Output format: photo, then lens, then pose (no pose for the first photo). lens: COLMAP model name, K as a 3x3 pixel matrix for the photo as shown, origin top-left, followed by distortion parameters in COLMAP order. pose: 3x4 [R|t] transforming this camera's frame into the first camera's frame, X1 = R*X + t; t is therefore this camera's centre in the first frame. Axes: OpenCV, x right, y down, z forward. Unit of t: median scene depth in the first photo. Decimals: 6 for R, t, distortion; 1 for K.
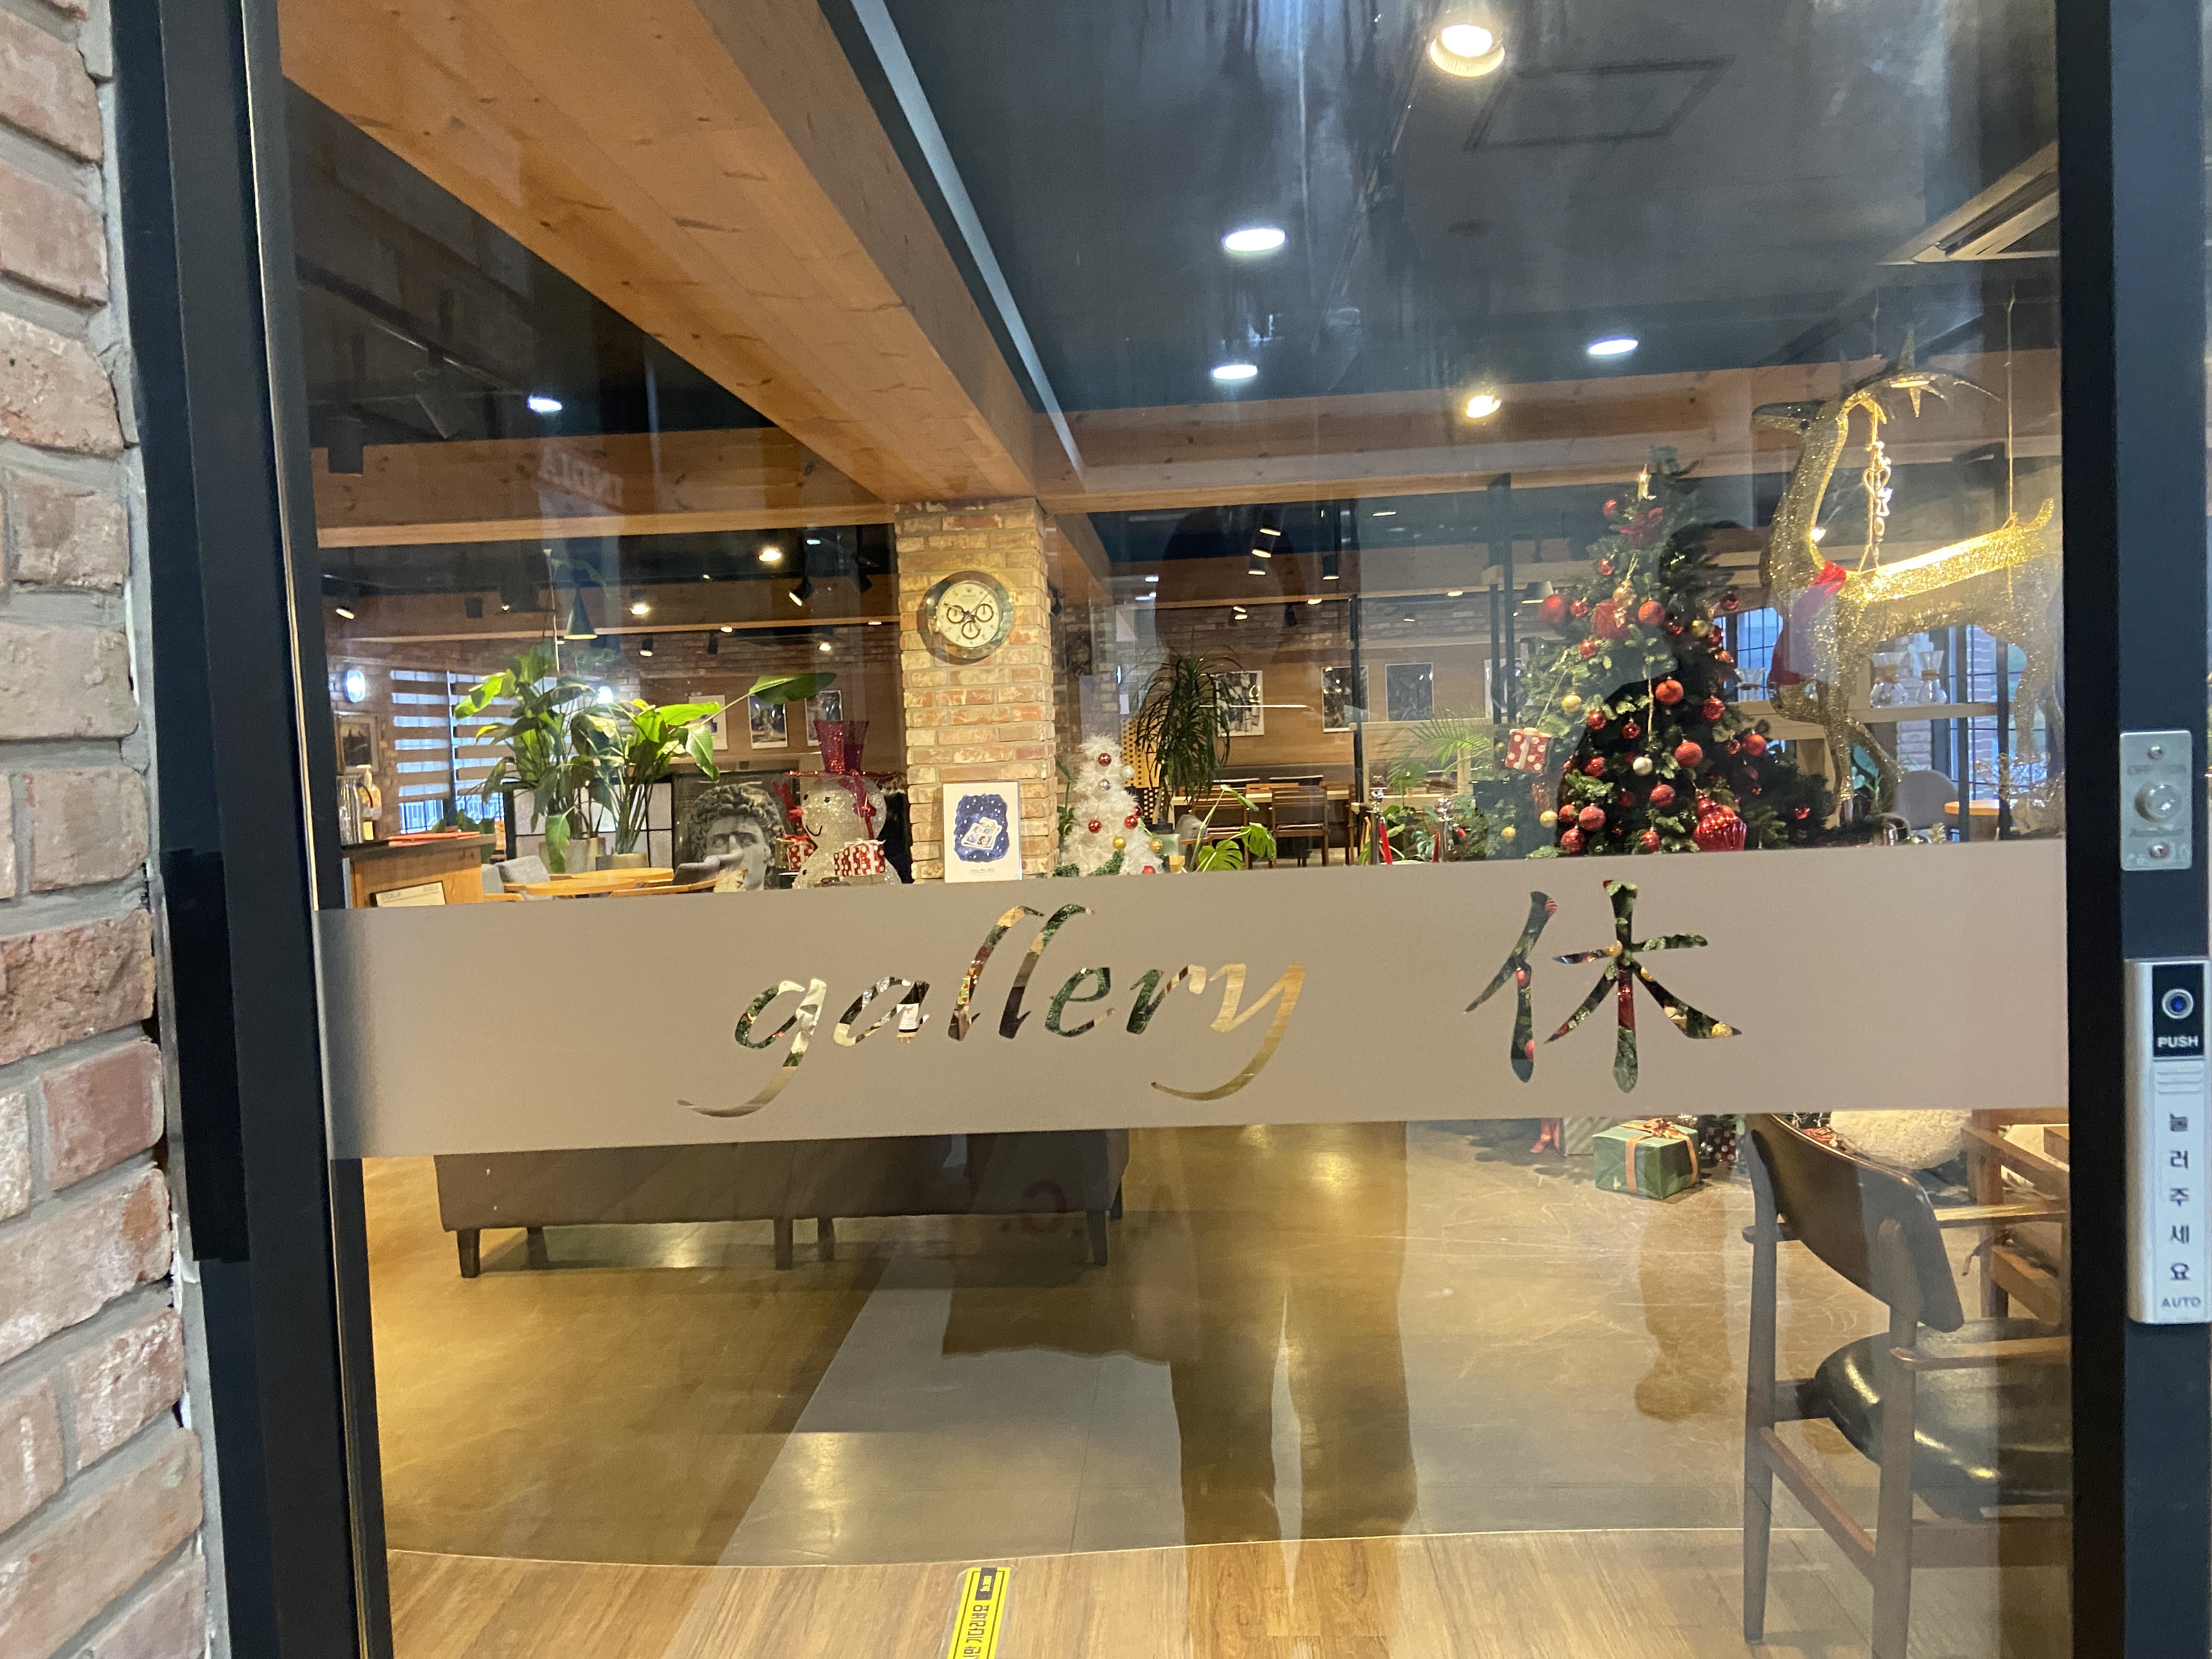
lens RADIAL K [[1697.9, 0, 1108.0], [0, 1697.9, 822.9], [0, 0, 1]] dist [0.042912, -0.035112]
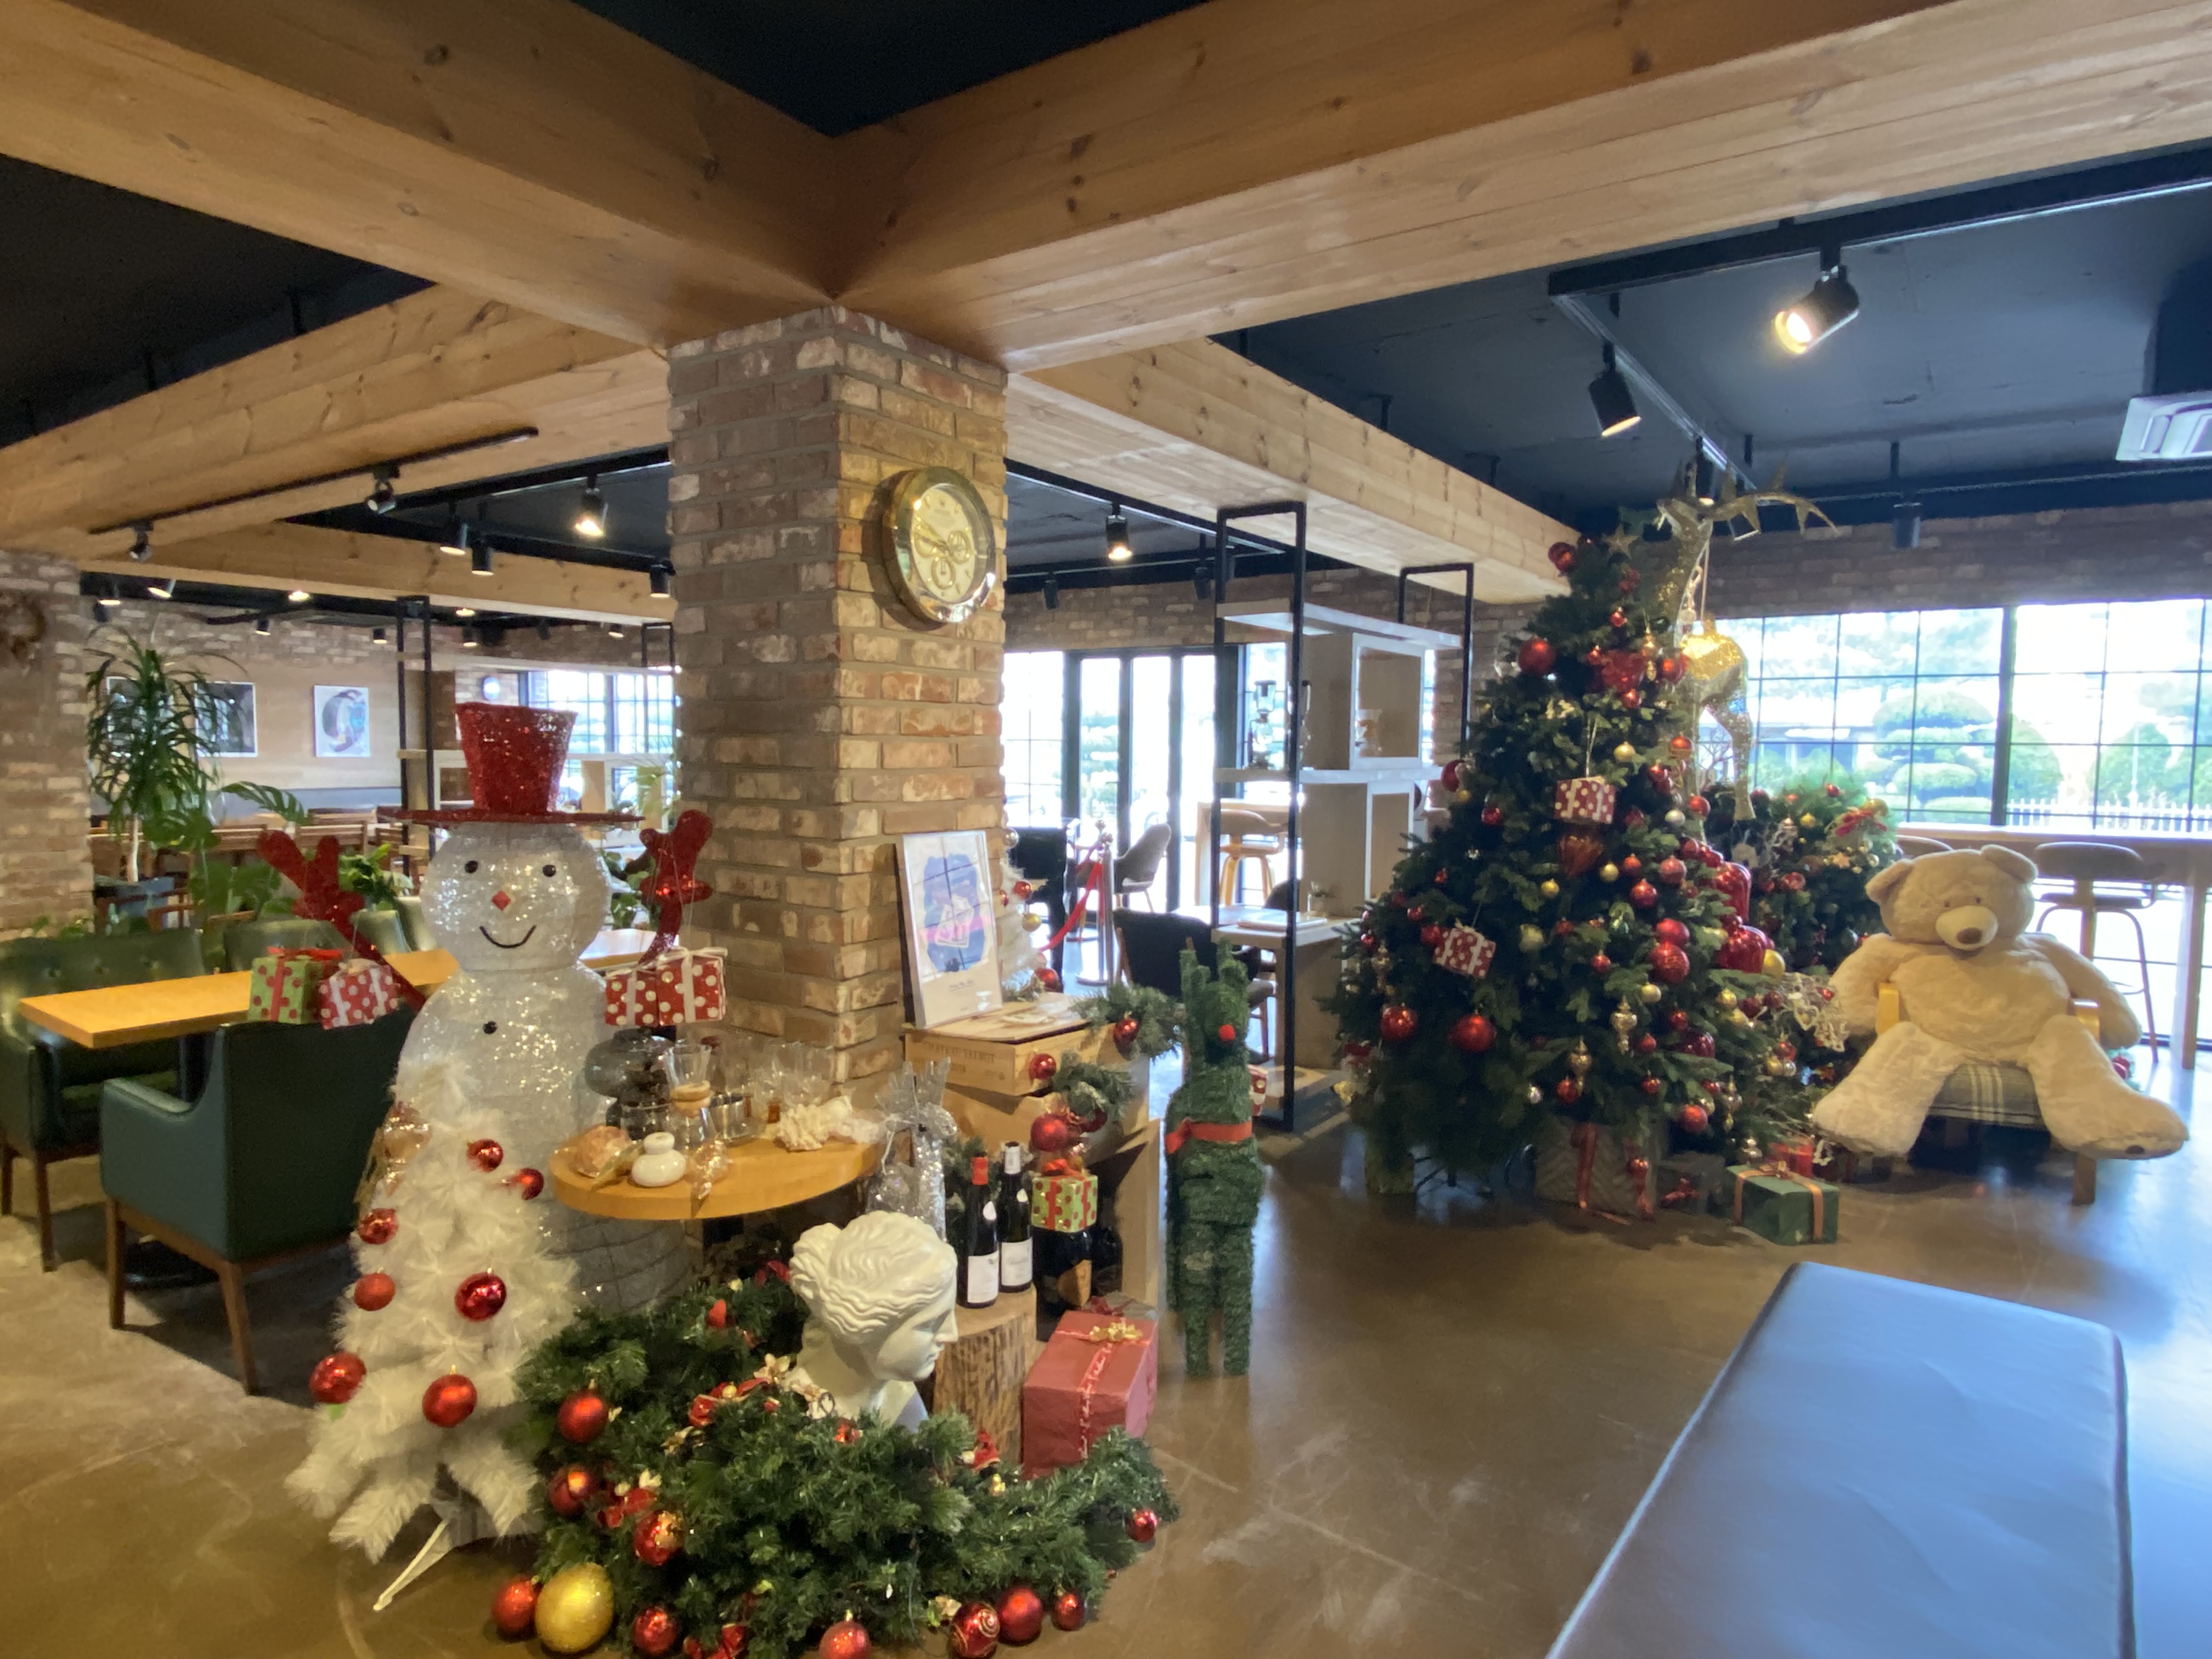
lens RADIAL K [[1241.3, 0, 1105.0], [0, 1241.3, 838.1], [0, 0, 1]] dist [0.029719, 0.000219]
pose [[0.522318, -0.012021, 0.852666, -0.409241], [0.015488, 0.999869, 0.004609, -0.024044], [-0.852610, 0.010798, 0.522436, 0.726860]]
